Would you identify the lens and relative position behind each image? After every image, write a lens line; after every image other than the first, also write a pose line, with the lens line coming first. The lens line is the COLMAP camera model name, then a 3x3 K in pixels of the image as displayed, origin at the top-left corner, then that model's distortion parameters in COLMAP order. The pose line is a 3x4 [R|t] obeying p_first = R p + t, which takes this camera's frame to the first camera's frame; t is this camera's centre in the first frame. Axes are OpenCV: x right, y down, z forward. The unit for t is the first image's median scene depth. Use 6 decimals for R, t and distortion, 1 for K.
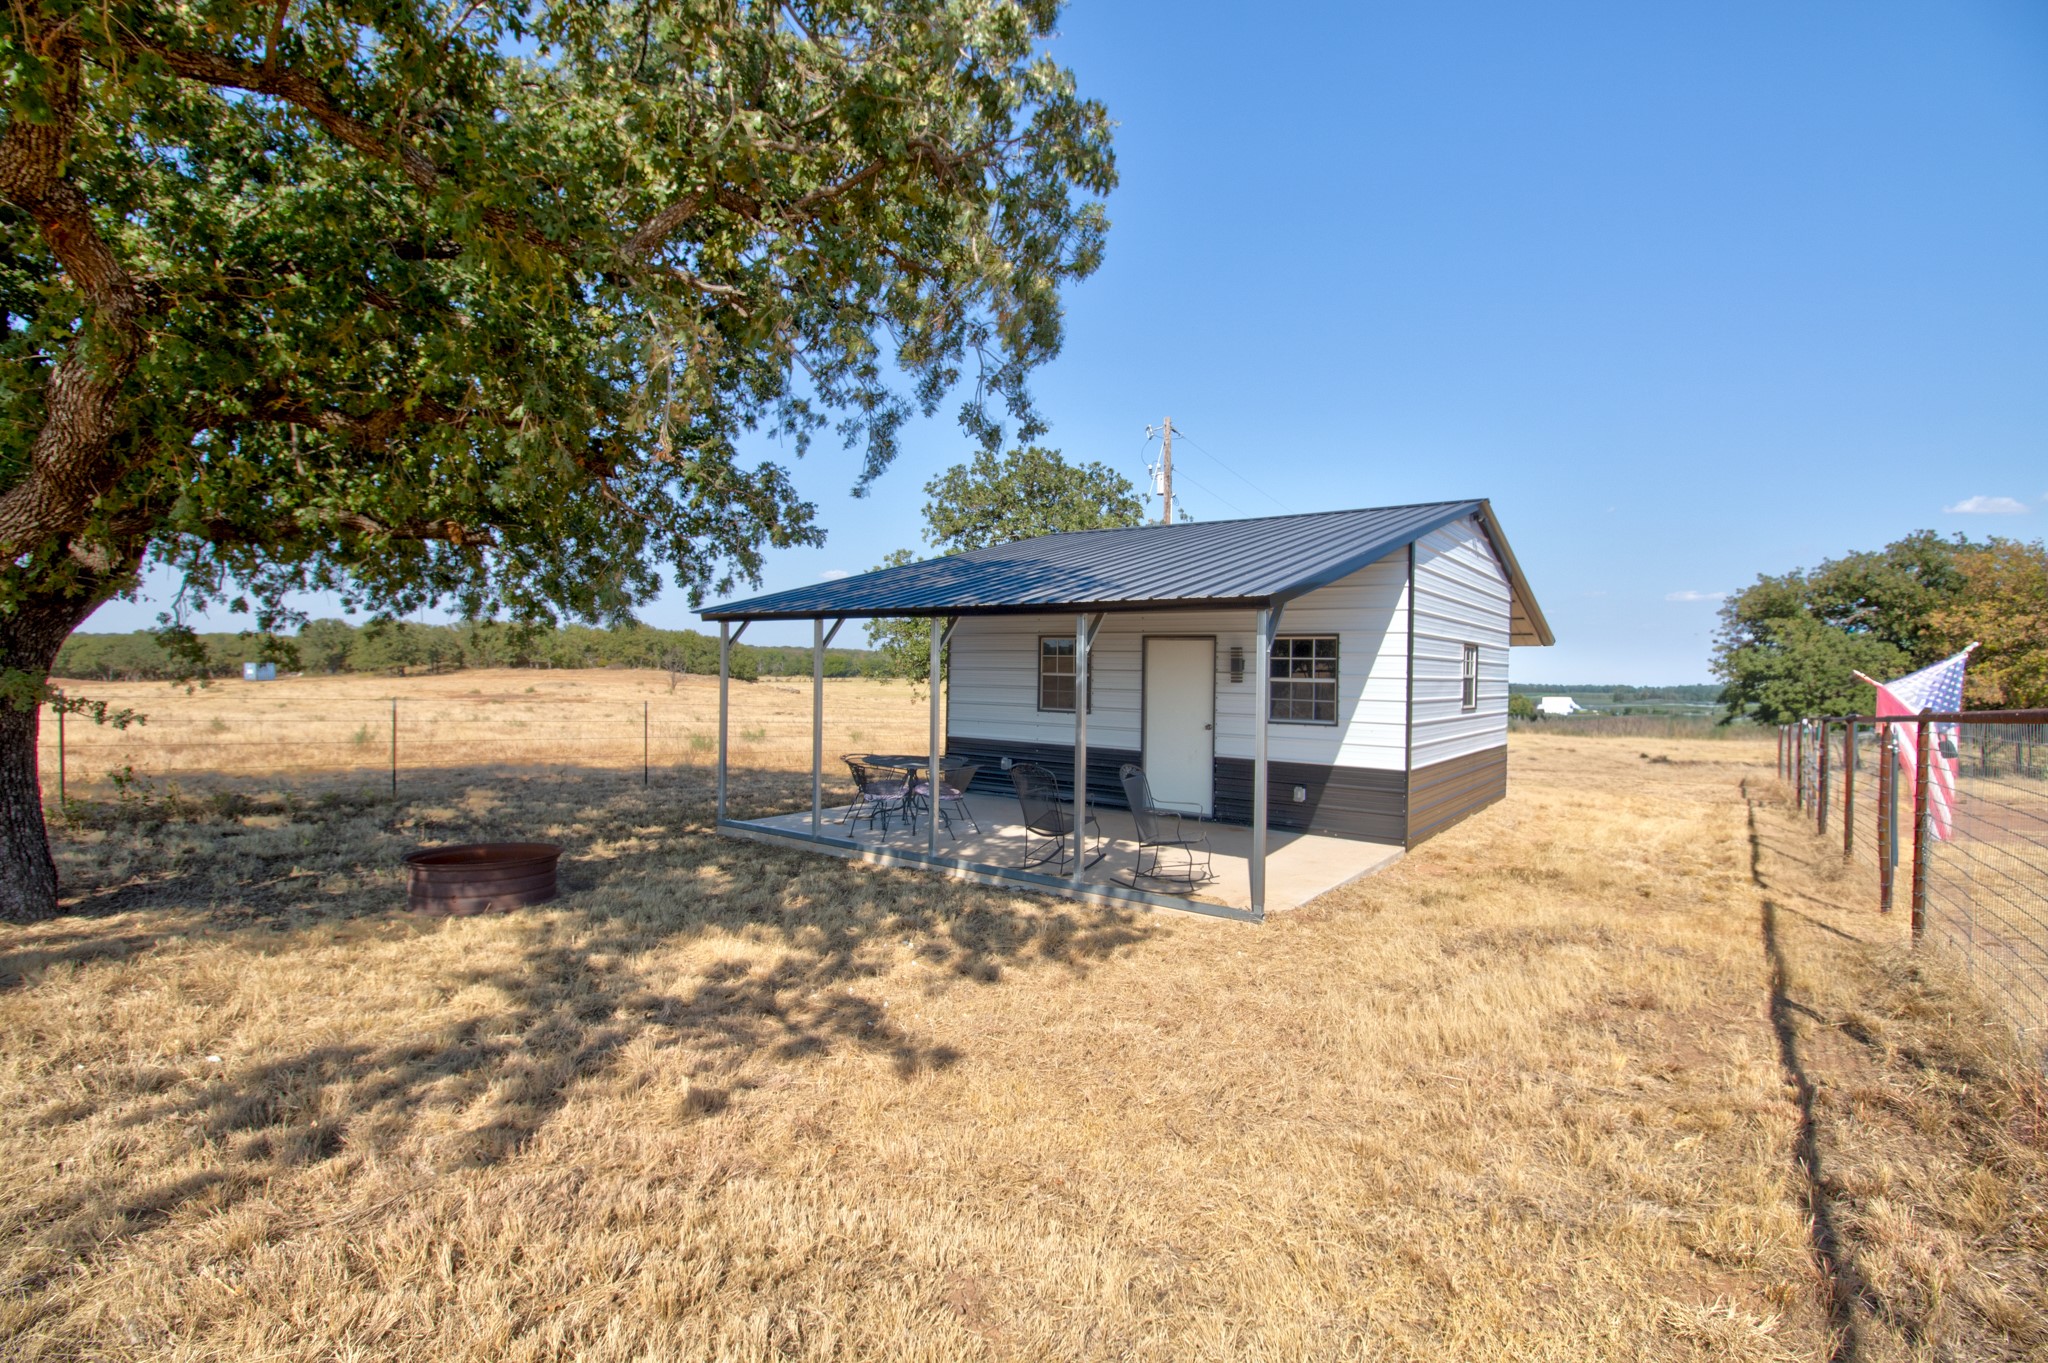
lens RADIAL K [[914.1, 0, 1024.0], [0, 914.1, 681.5], [0, 0, 1]] dist [-0.000176, -0.000016]
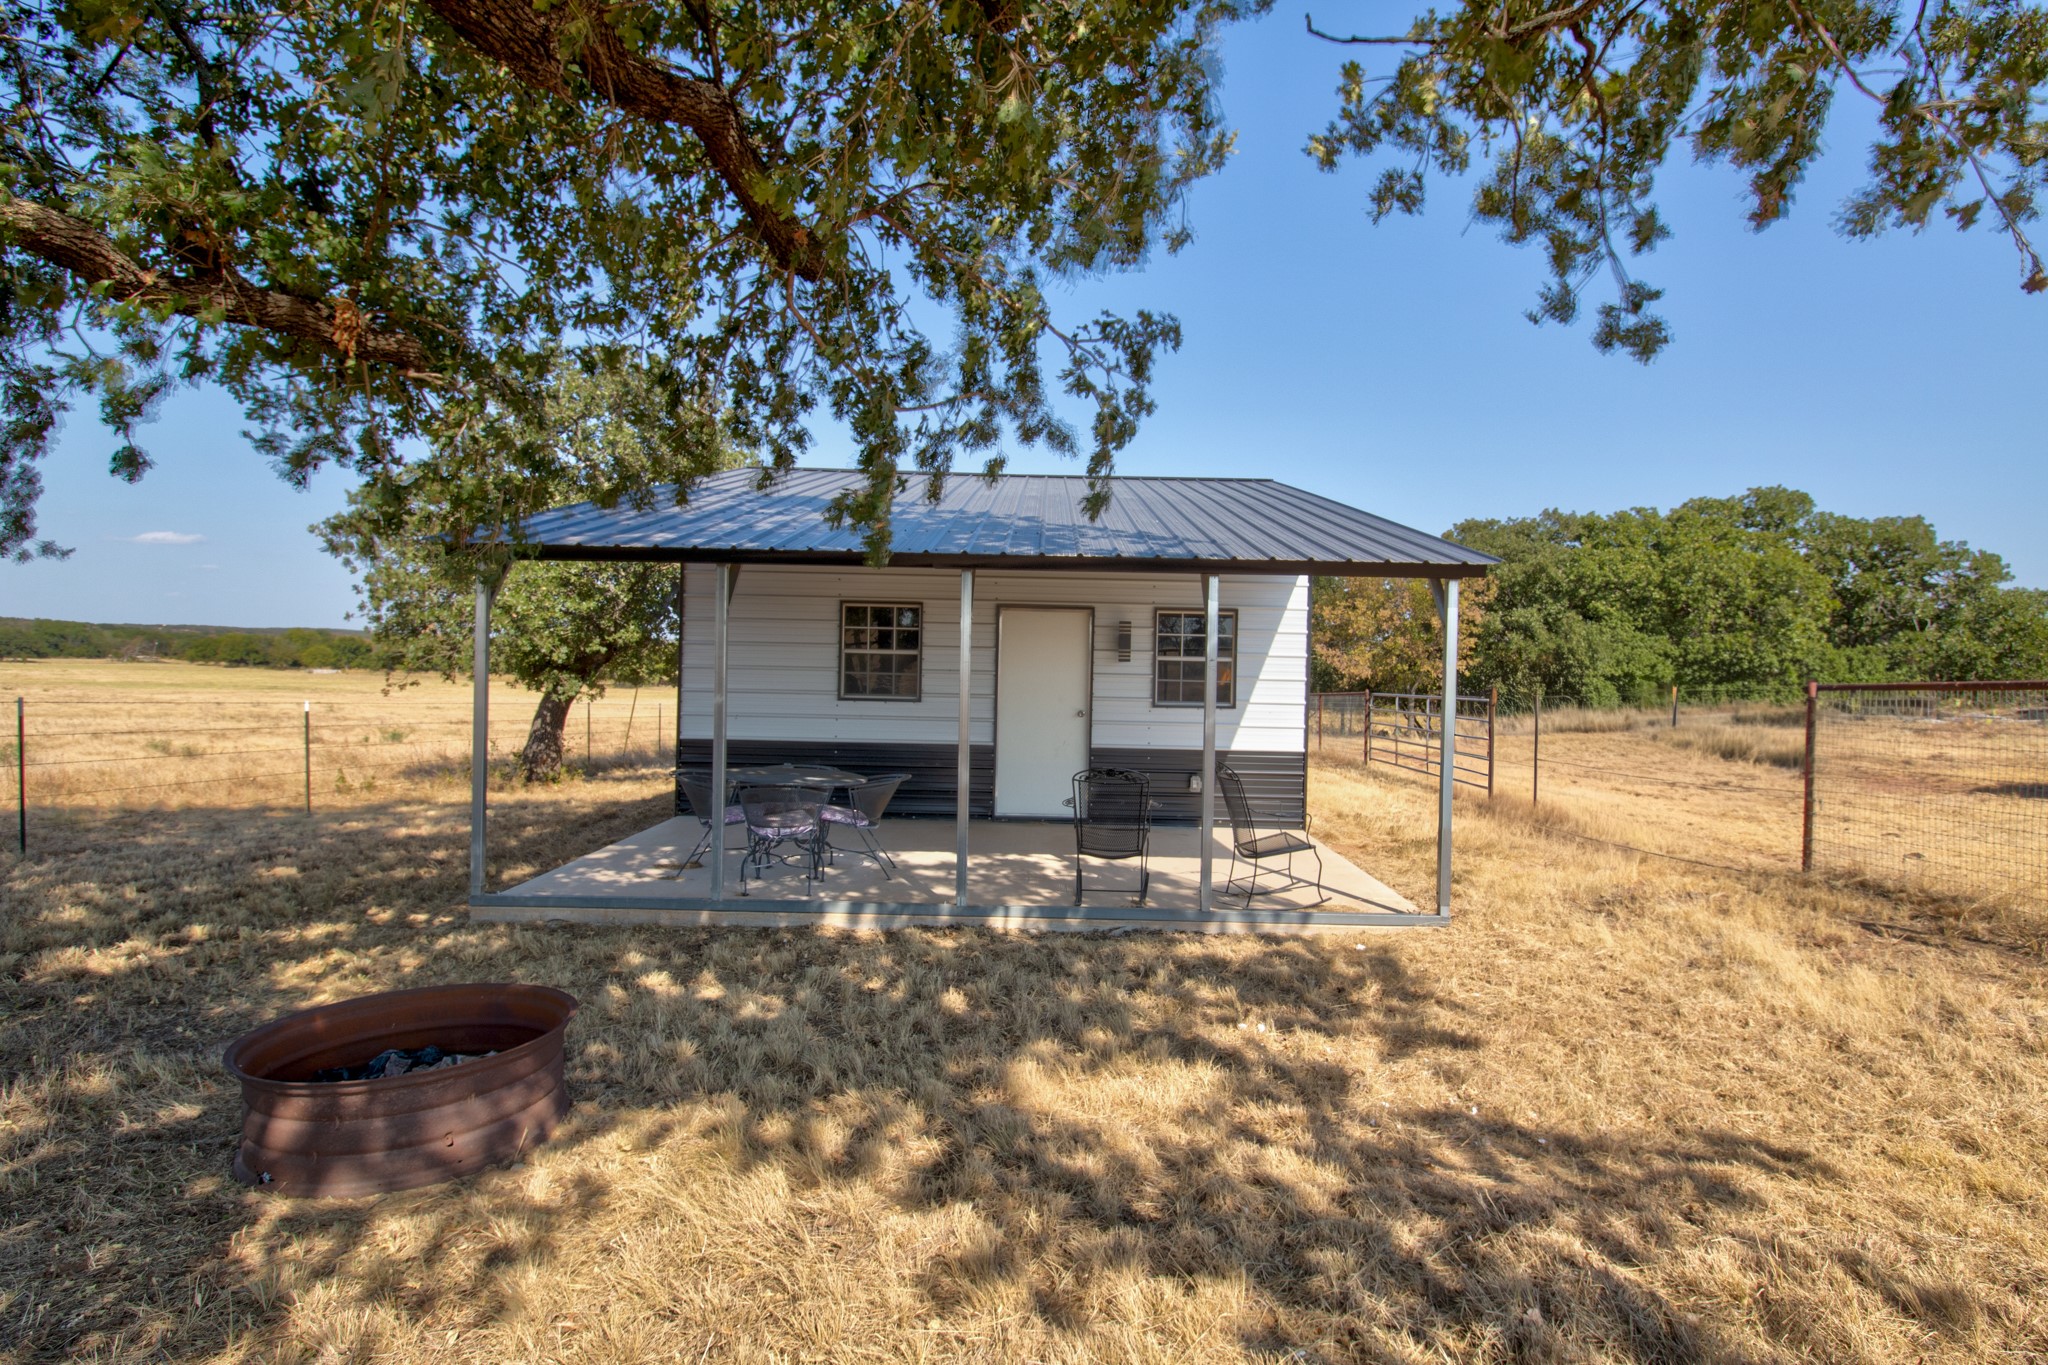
lens RADIAL K [[1048.2, 0, 1024.0], [0, 1048.2, 682.5], [0, 0, 1]] dist [0.000530, 0.000168]
pose [[0.808343, -0.018286, 0.588427, -0.446195], [0.000836, 0.999552, 0.029914, -0.009484], [-0.588711, -0.023689, 0.807997, 0.250786]]
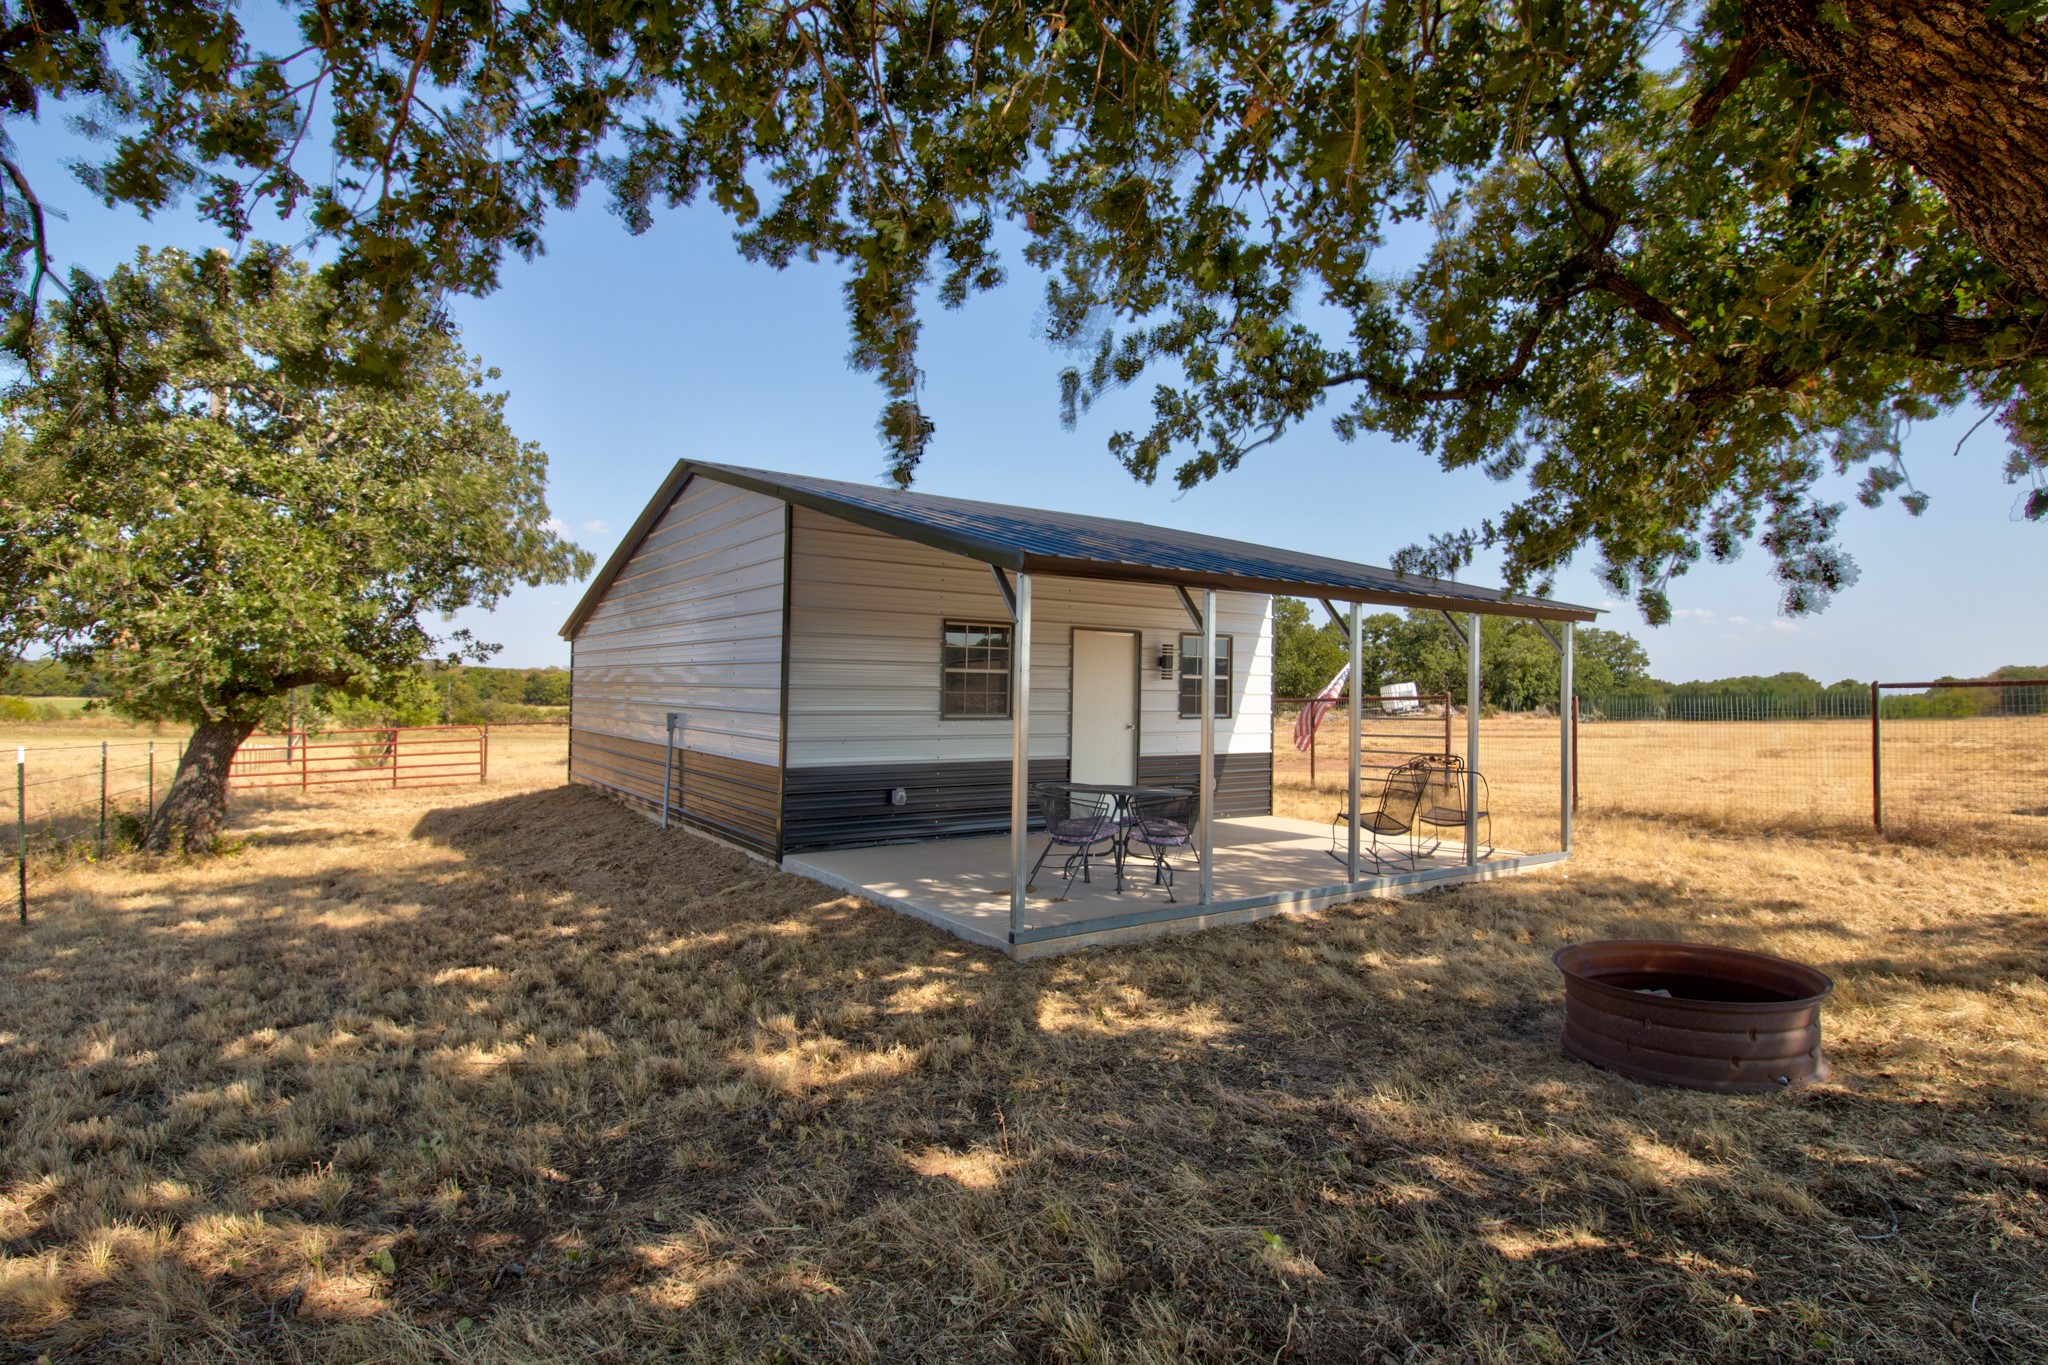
lens RADIAL K [[1048.2, 0, 1024.0], [0, 1048.2, 682.5], [0, 0, 1]] dist [0.000530, 0.000168]
pose [[0.321835, -0.009724, 0.946746, -0.929632], [-0.000108, 0.999947, 0.010307, -0.008136], [-0.946796, -0.003420, 0.321816, 0.799722]]
